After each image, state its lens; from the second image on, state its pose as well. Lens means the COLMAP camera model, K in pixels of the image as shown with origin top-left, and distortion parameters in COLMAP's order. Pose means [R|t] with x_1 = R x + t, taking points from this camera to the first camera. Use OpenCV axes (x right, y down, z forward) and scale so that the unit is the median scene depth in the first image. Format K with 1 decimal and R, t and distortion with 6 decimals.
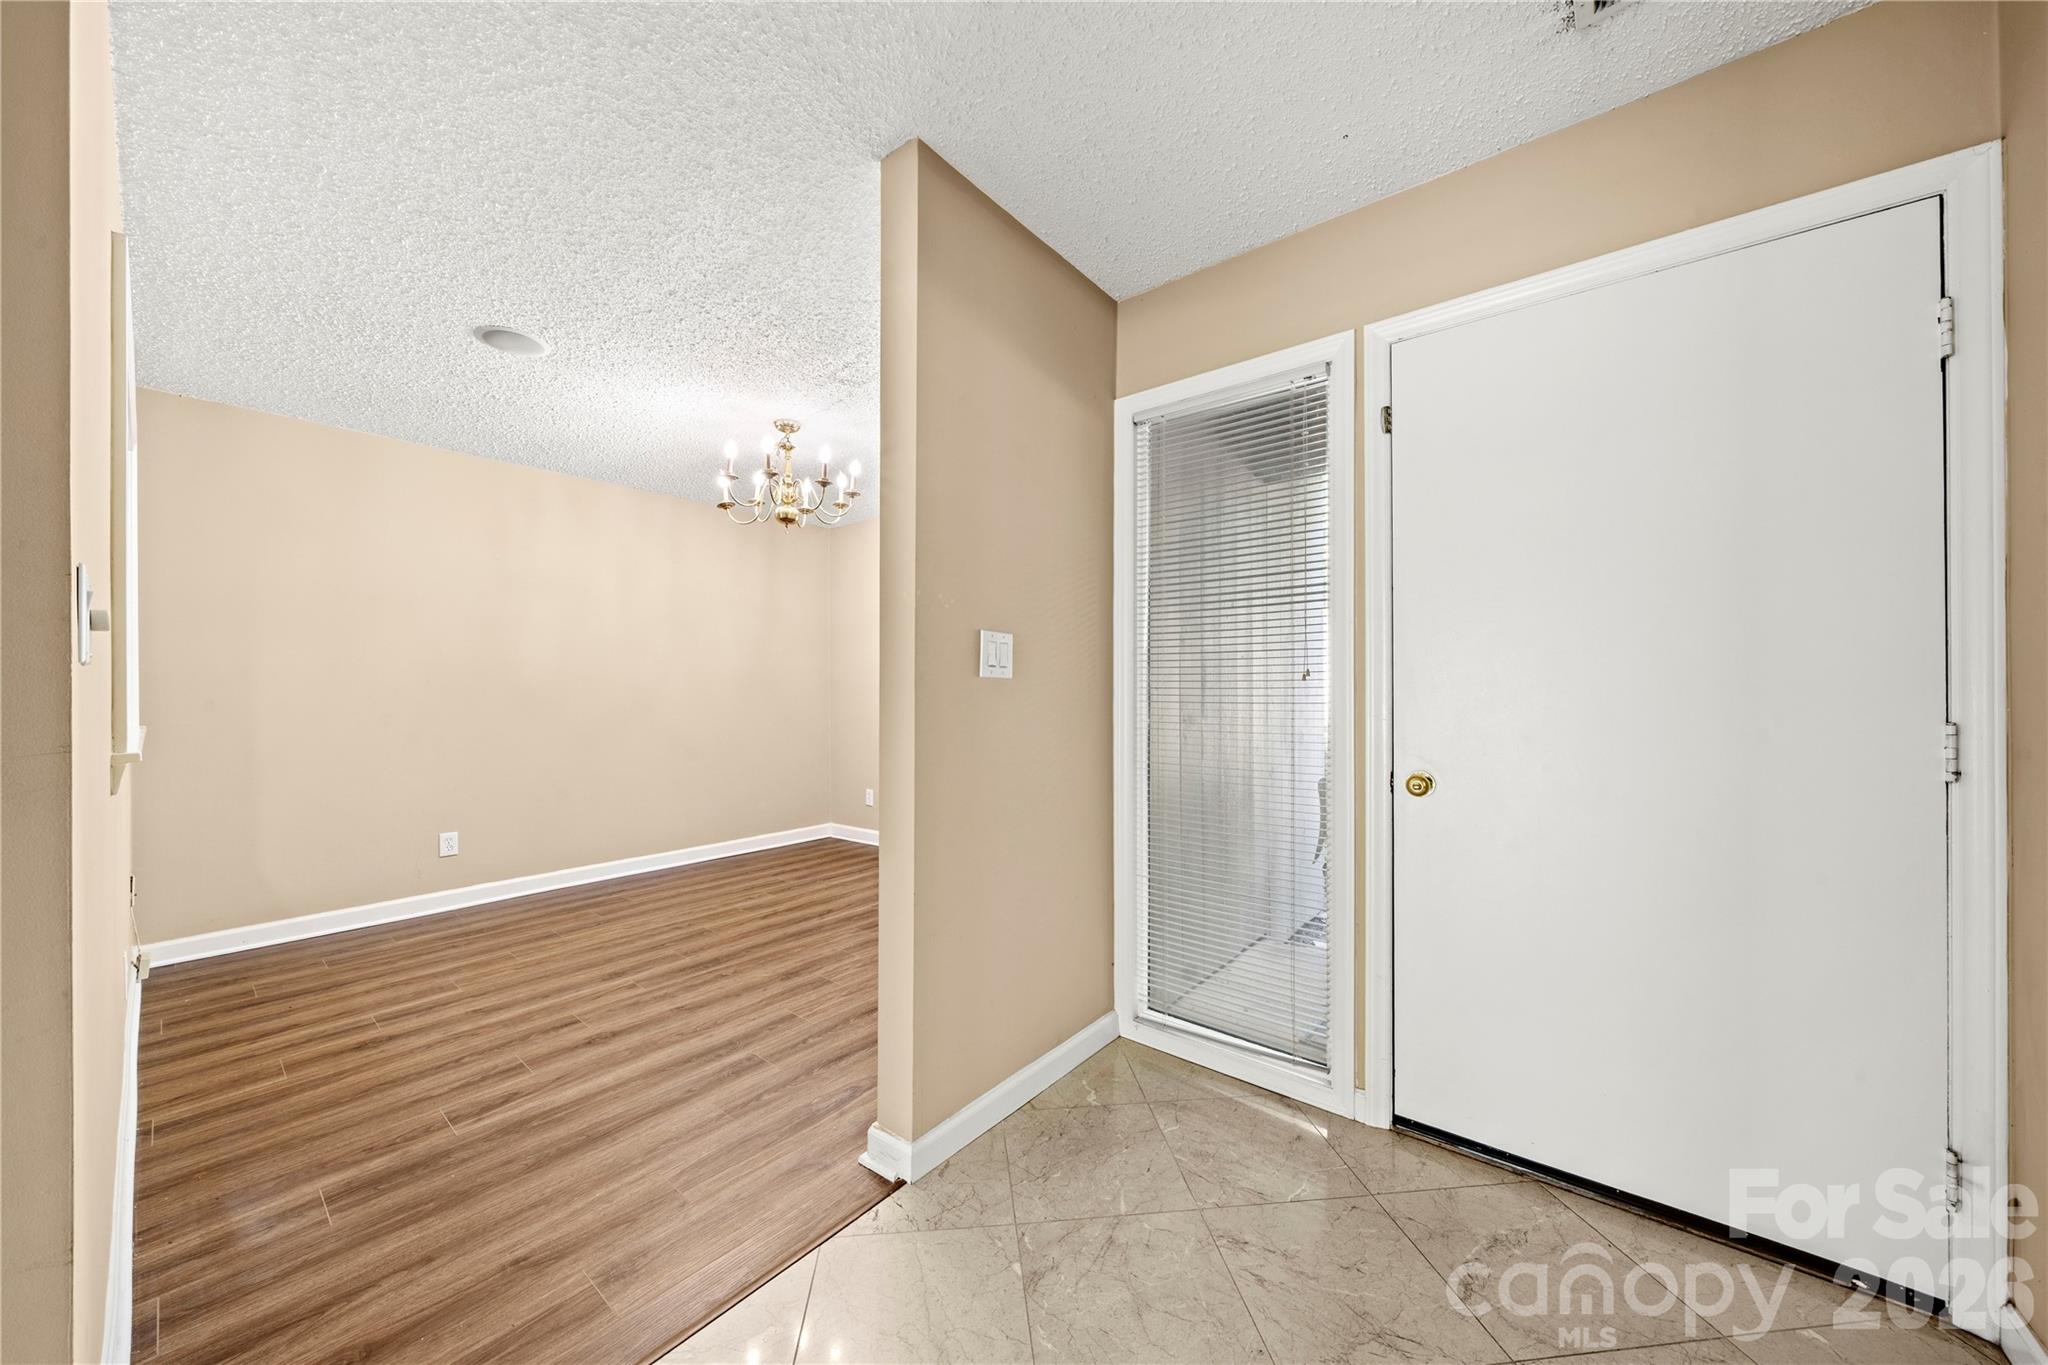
lens RADIAL K [[699.8, 0, 1028.5], [0, 699.8, 685.5], [0, 0, 1]] dist [-0.002988, -0.000281]
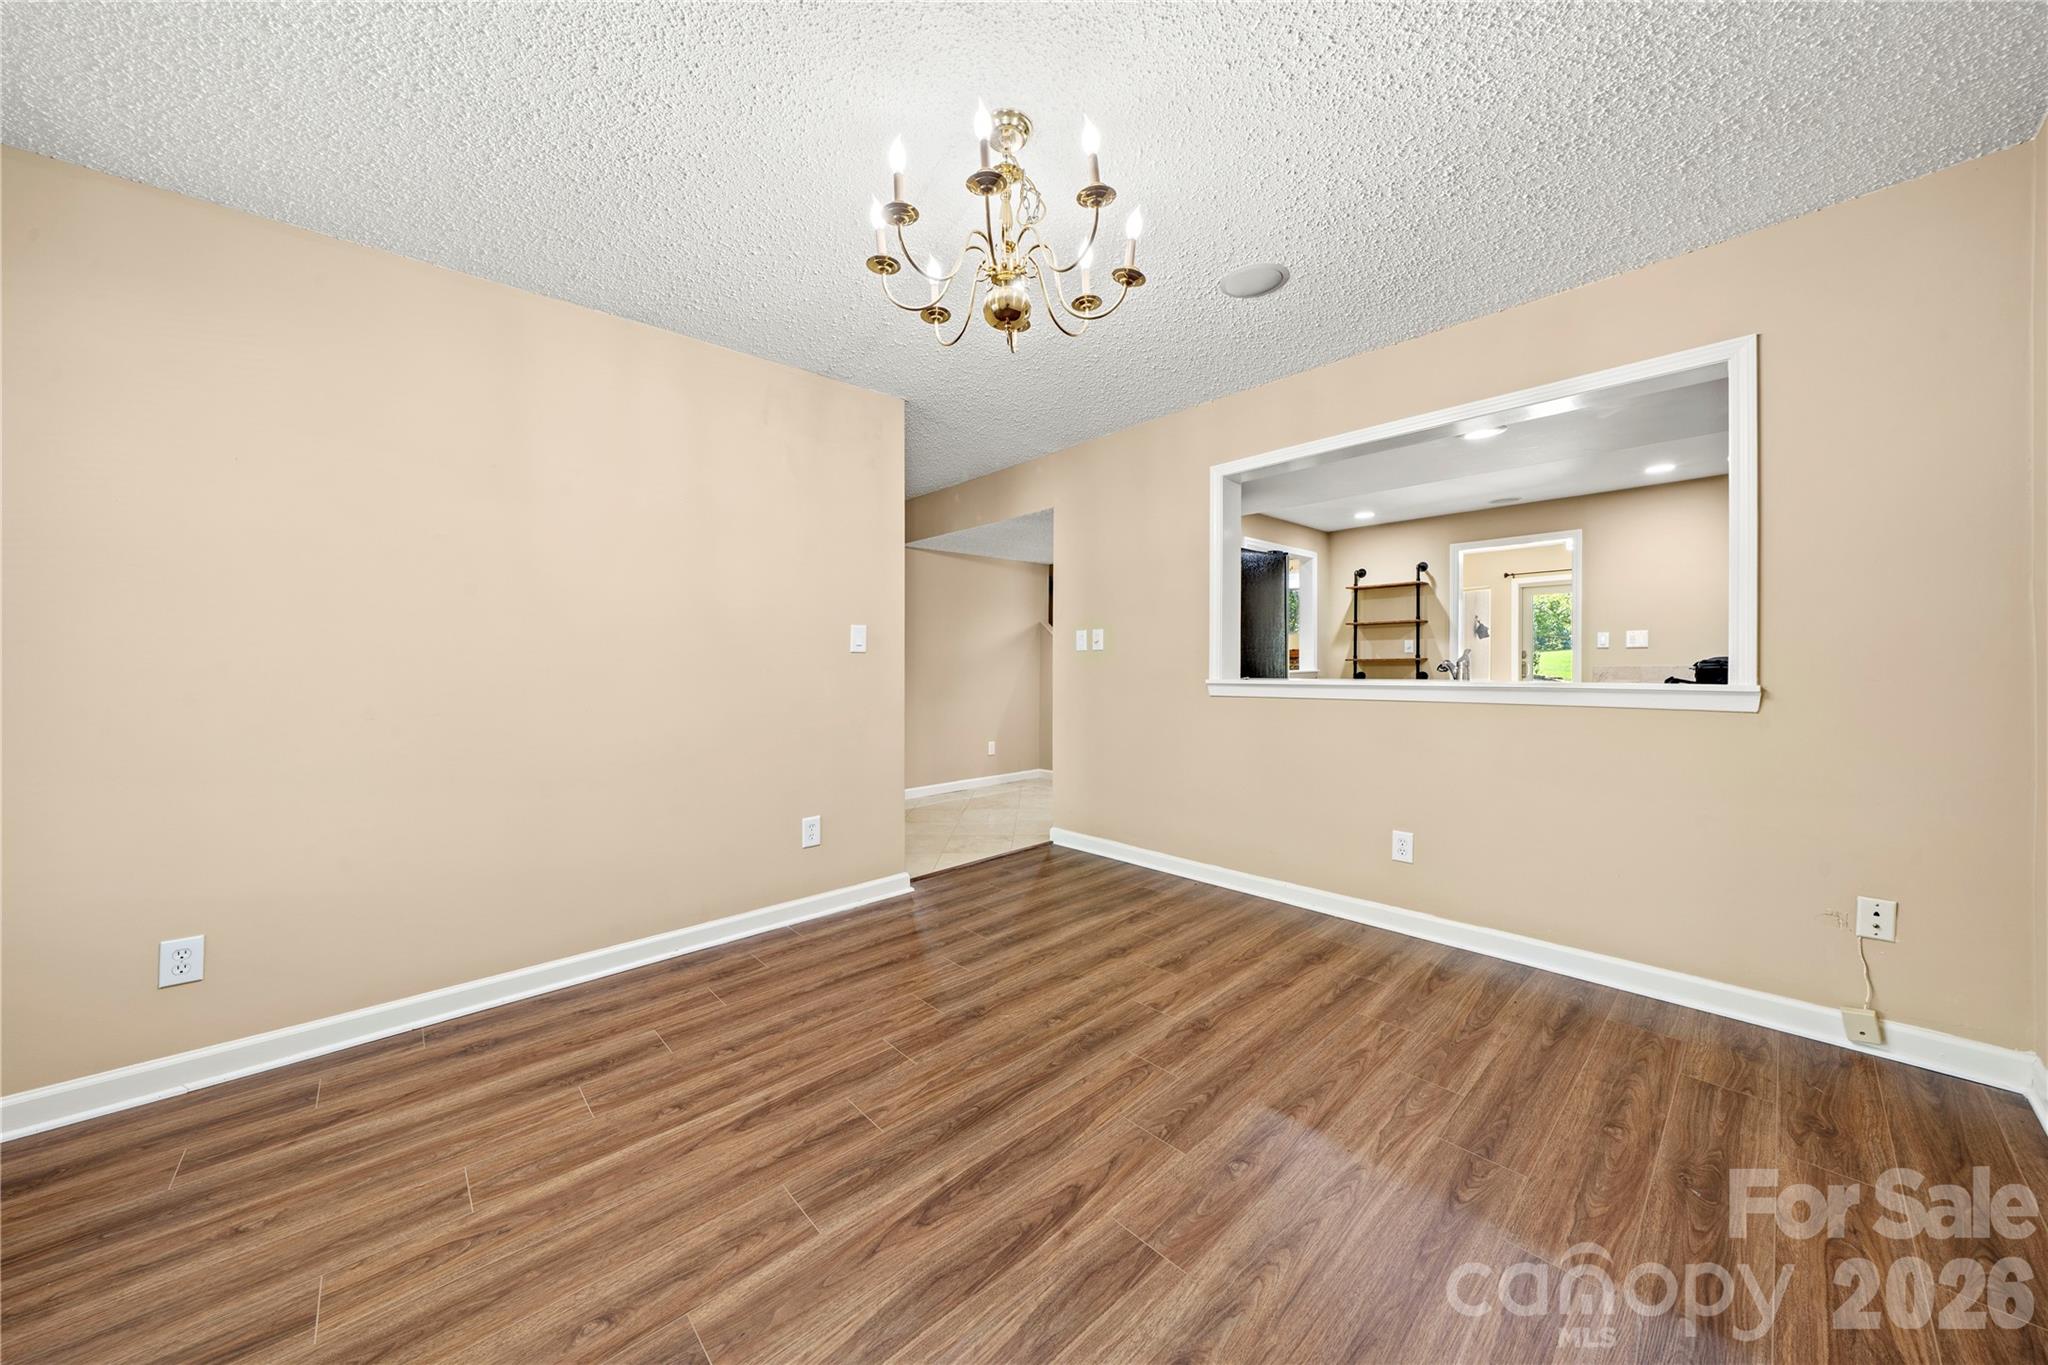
lens RADIAL K [[699.8, 0, 1018.4], [0, 699.8, 677.7], [0, 0, 1]] dist [-0.002988, -0.000281]
pose [[-0.988277, 0.009005, 0.152406, -0.527100], [0.011519, 0.999812, 0.015622, 0.022622], [-0.152237, 0.017194, -0.988194, 1.813550]]
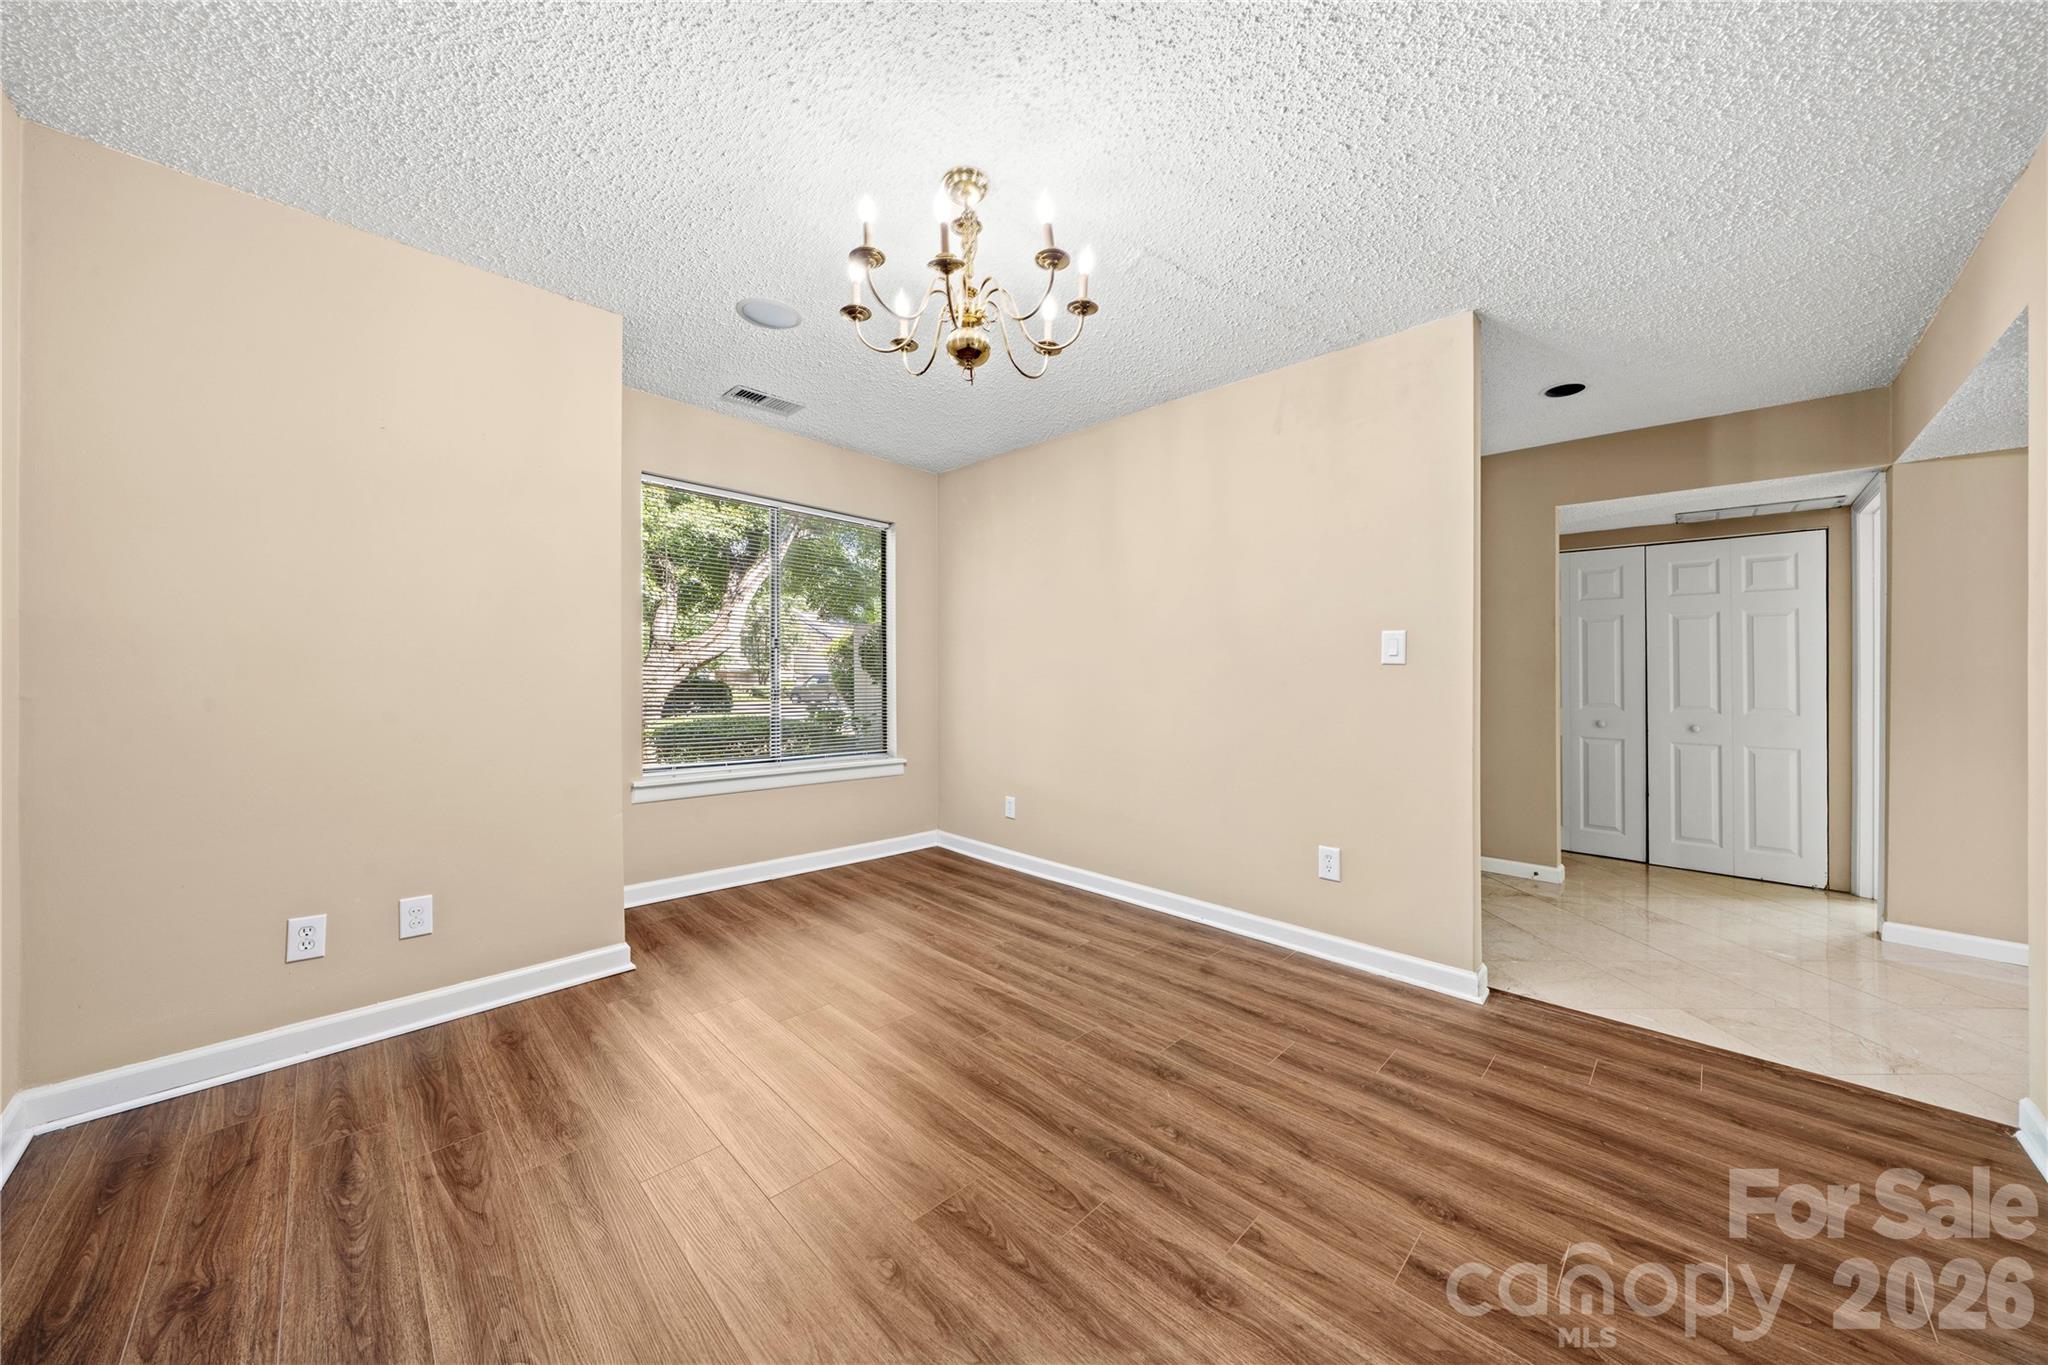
lens RADIAL K [[699.8, 0, 1017.4], [0, 699.8, 683.0], [0, 0, 1]] dist [-0.002988, -0.000281]
pose [[0.108958, -0.012735, 0.993965, -1.074146], [-0.017493, 0.999739, 0.014726, 0.016485], [-0.993892, -0.018992, 0.108706, 1.105856]]
